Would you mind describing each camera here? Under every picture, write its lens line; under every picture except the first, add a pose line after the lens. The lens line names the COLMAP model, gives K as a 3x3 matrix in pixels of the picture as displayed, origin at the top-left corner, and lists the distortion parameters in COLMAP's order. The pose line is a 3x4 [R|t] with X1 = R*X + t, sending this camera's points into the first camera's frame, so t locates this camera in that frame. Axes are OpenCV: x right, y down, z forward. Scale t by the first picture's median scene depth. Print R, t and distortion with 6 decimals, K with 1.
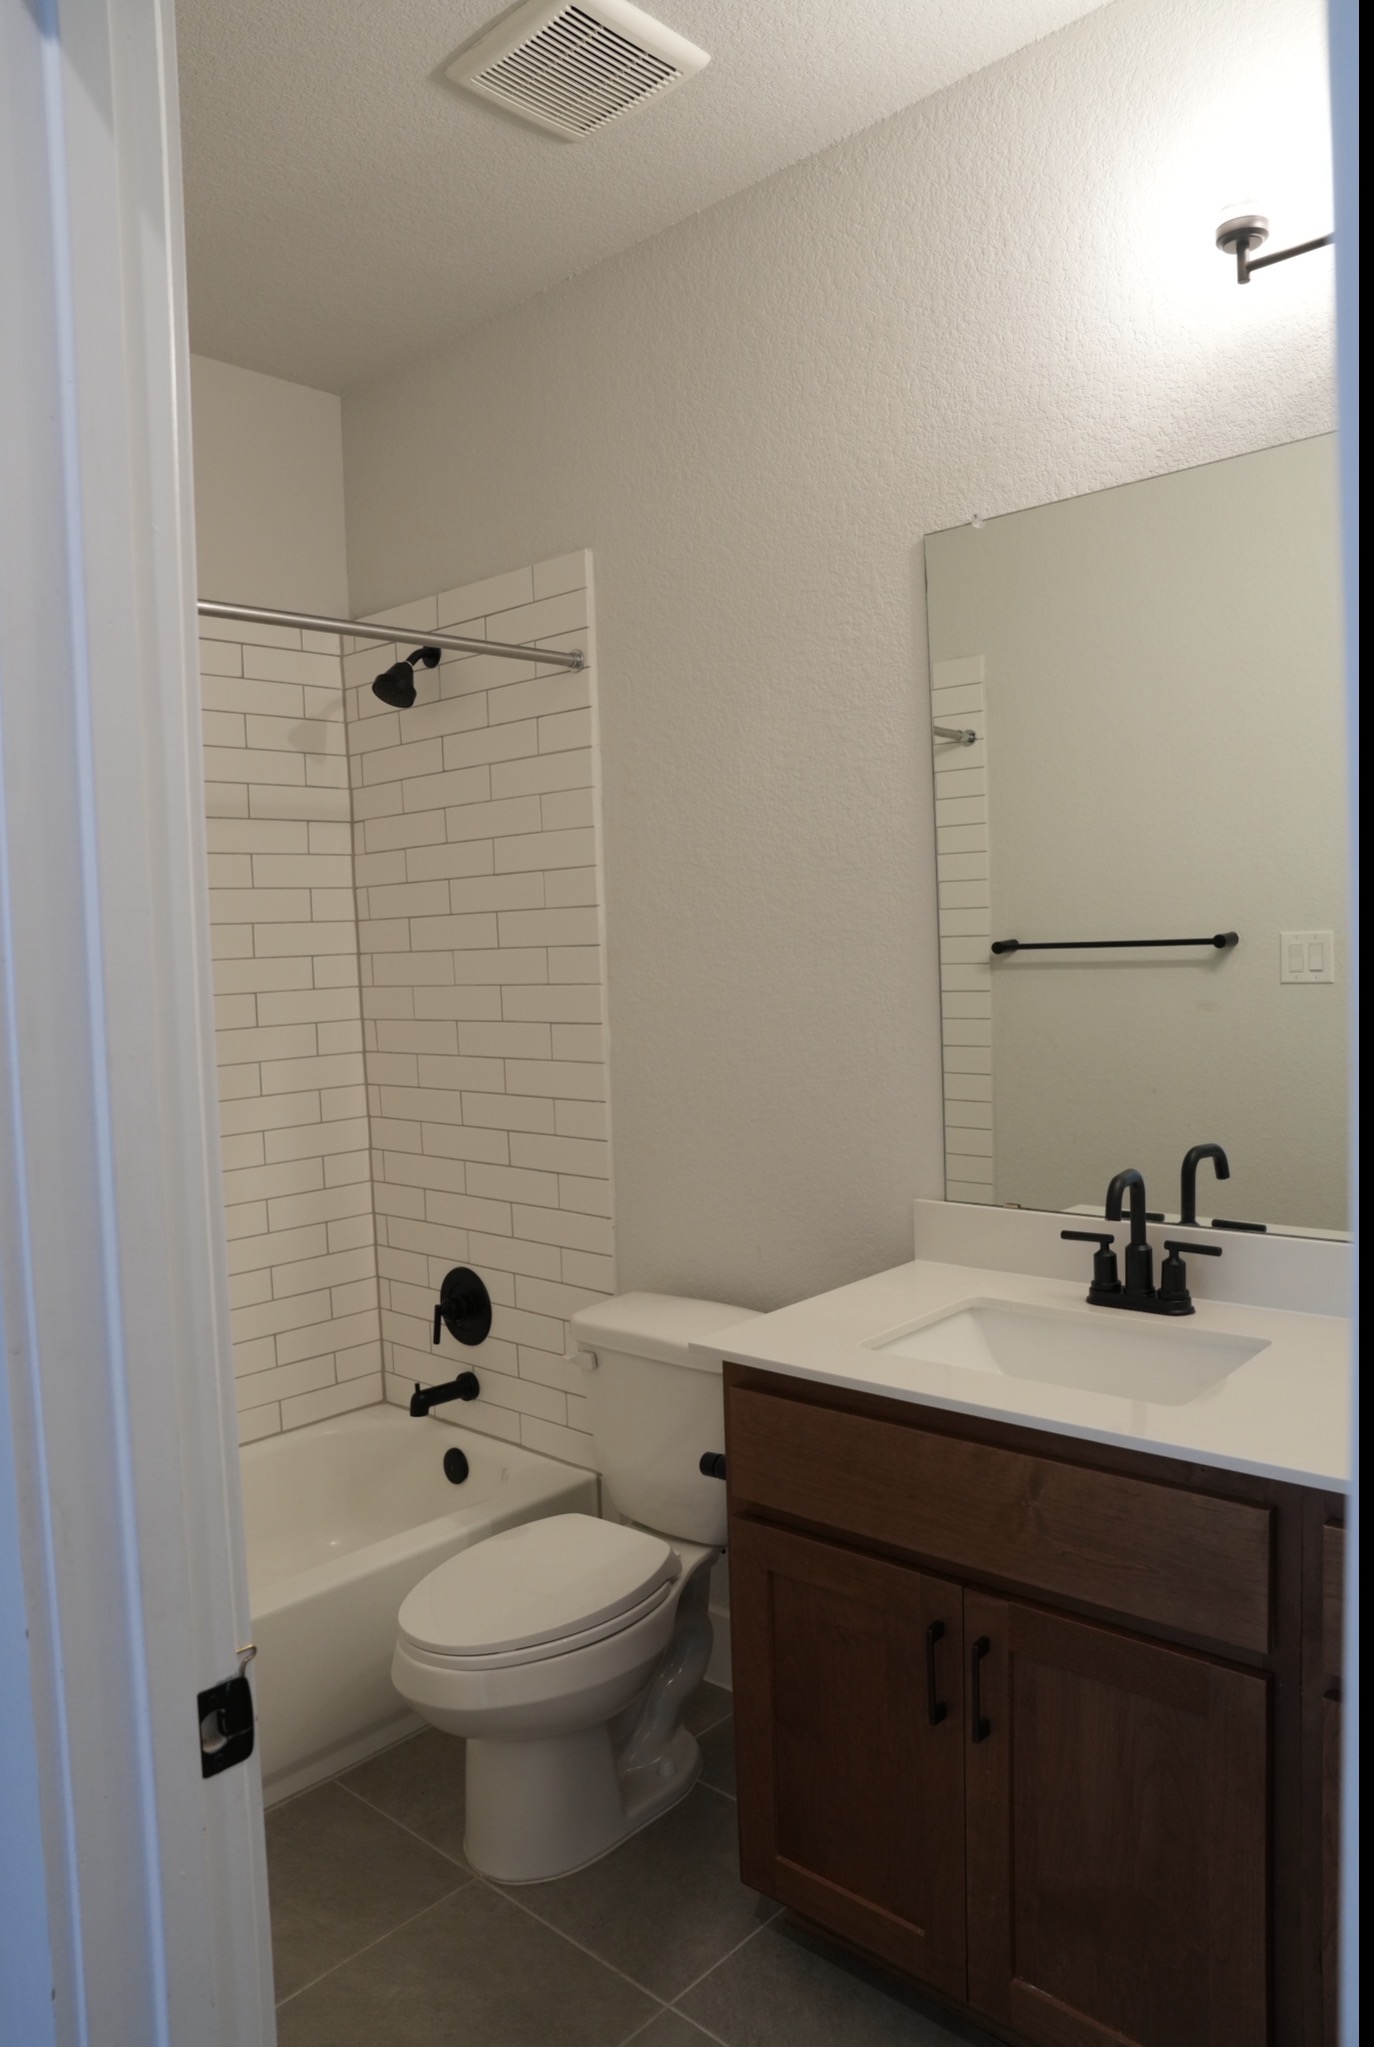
lens RADIAL K [[1457.6, 0, 675.1], [0, 1457.6, 1026.9], [0, 0, 1]] dist [-0.075877, 0.022391]
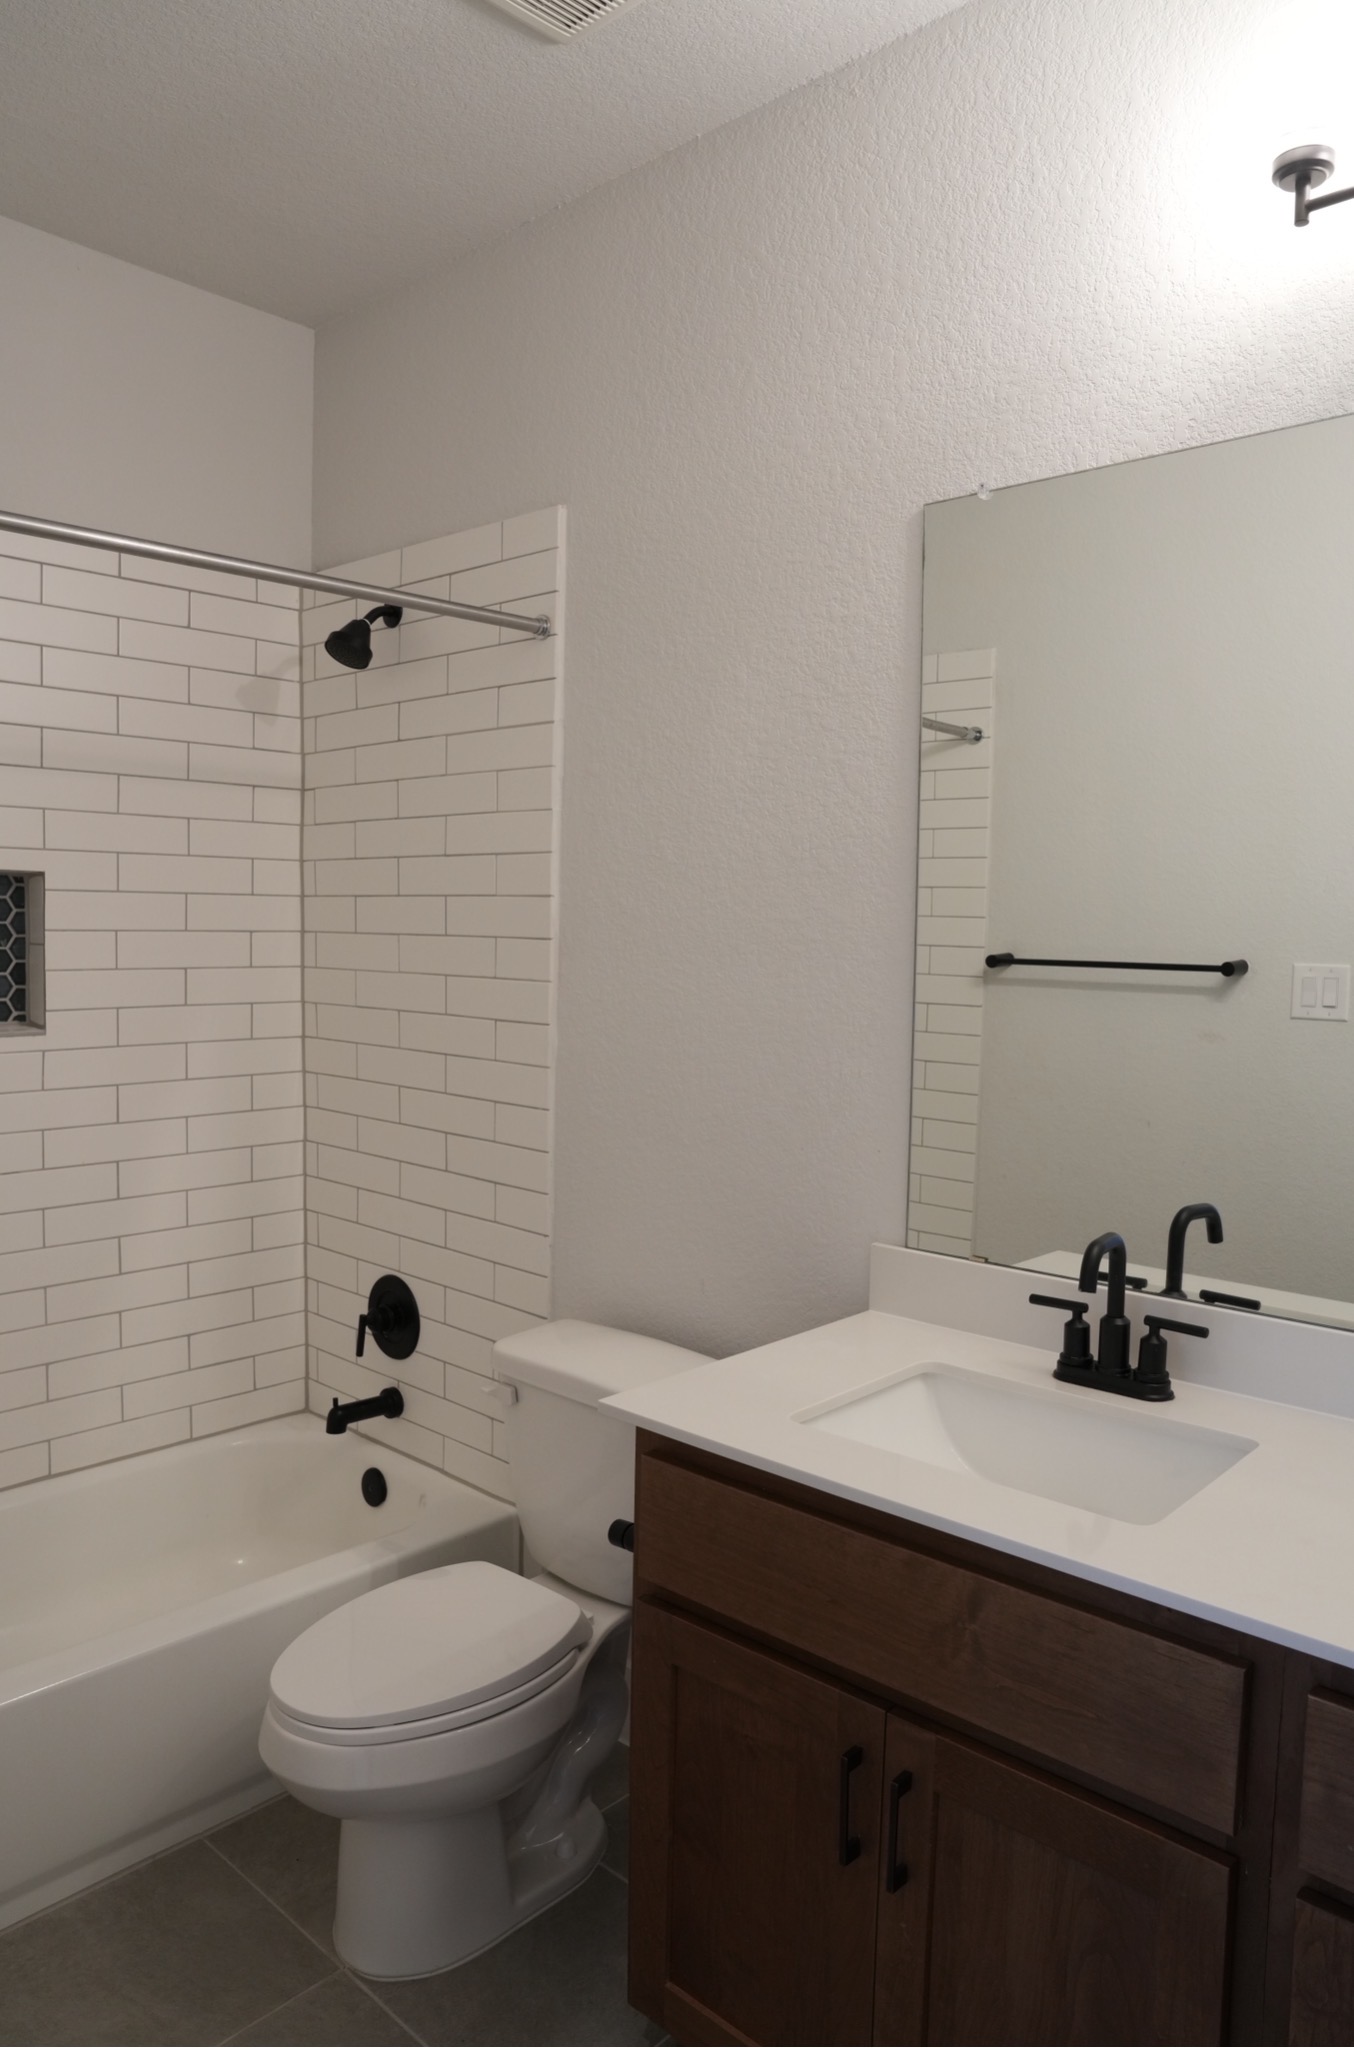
lens RADIAL K [[1425.4, 0, 692.5], [0, 1425.4, 1019.8], [0, 0, 1]] dist [-0.080600, 0.042376]
pose [[0.998448, 0.055690, 0.000957, 0.046571], [-0.055697, 0.998396, 0.010117, -0.023215], [-0.000392, -0.010155, 0.999948, 0.124628]]
